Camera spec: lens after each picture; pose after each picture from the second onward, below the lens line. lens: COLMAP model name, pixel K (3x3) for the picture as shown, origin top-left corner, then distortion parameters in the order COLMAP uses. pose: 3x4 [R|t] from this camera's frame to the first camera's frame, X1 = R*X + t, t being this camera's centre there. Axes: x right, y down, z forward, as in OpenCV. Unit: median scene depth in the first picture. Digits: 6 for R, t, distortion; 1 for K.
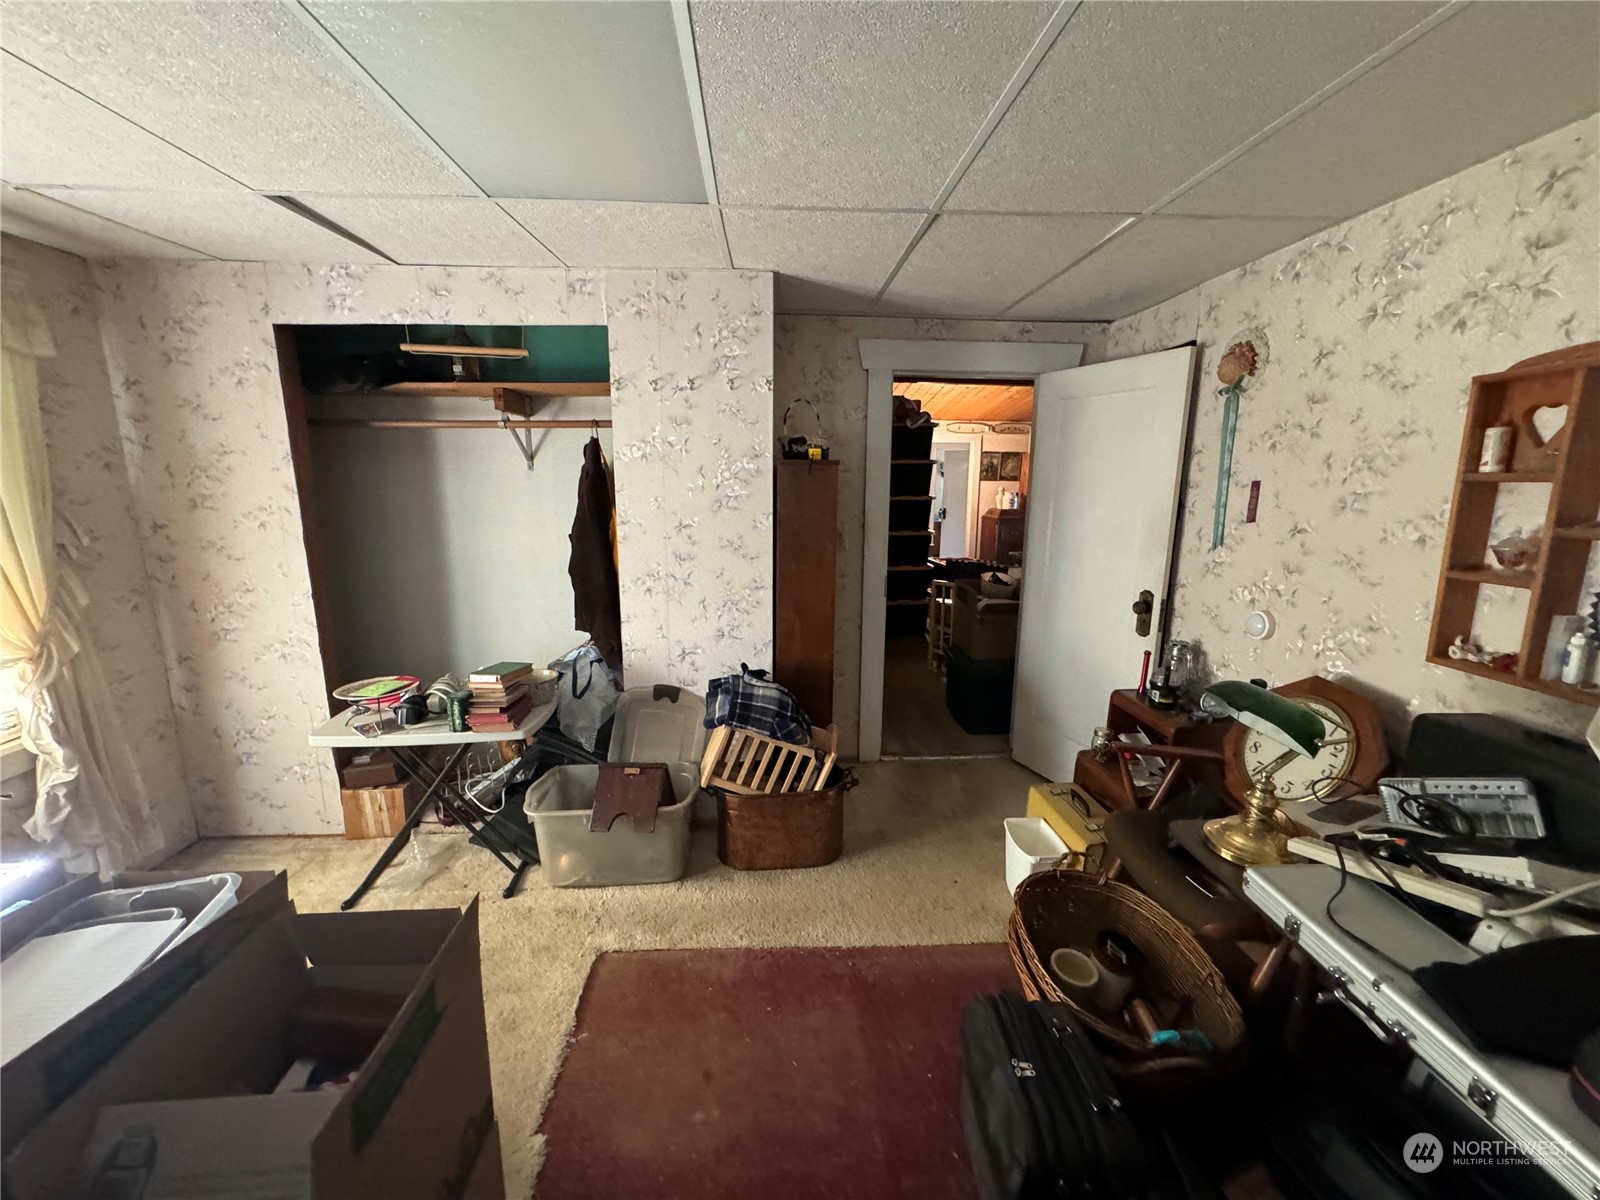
lens RADIAL K [[645.9, 0, 798.6], [0, 645.9, 596.1], [0, 0, 1]] dist [0.003684, 0.000515]
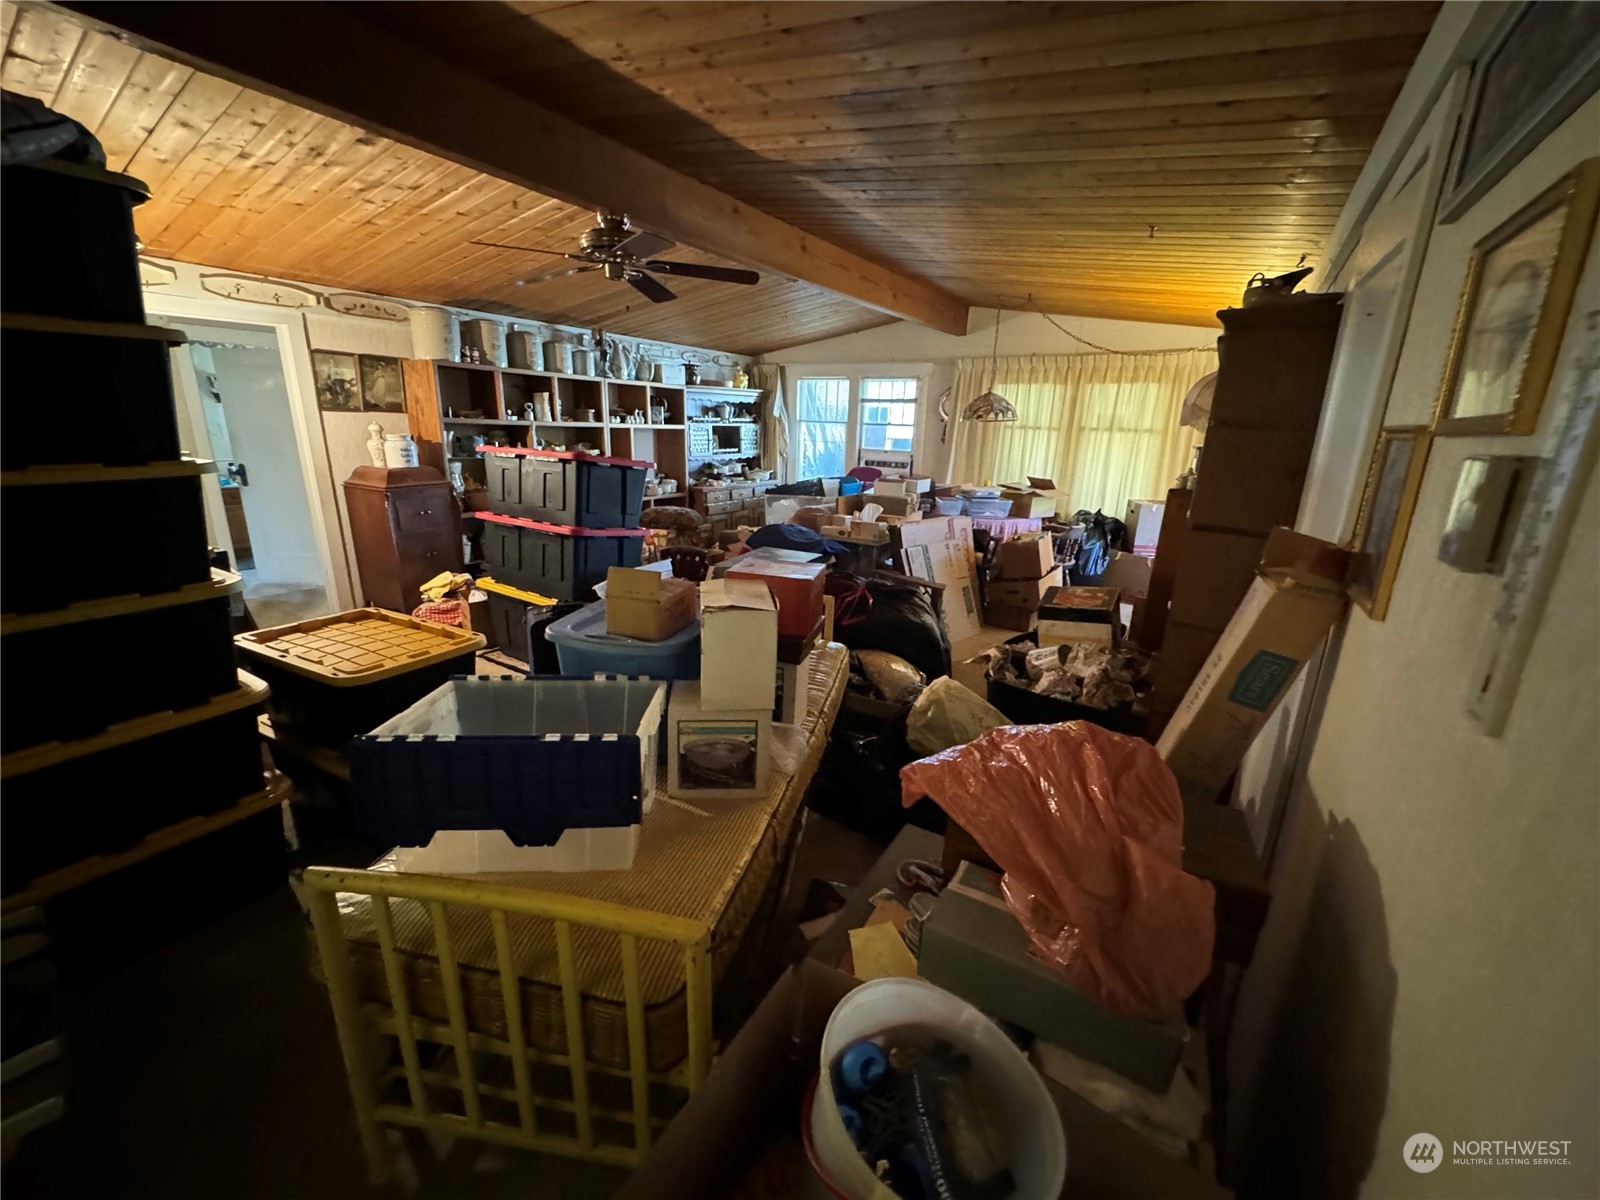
lens RADIAL K [[645.9, 0, 792.2], [0, 645.9, 598.8], [0, 0, 1]] dist [0.003684, 0.000515]
pose [[0.603673, -0.214253, 0.767903, 0.090650], [0.137771, 0.976756, 0.164219, -0.072718], [-0.785238, 0.006660, 0.619158, 0.424281]]
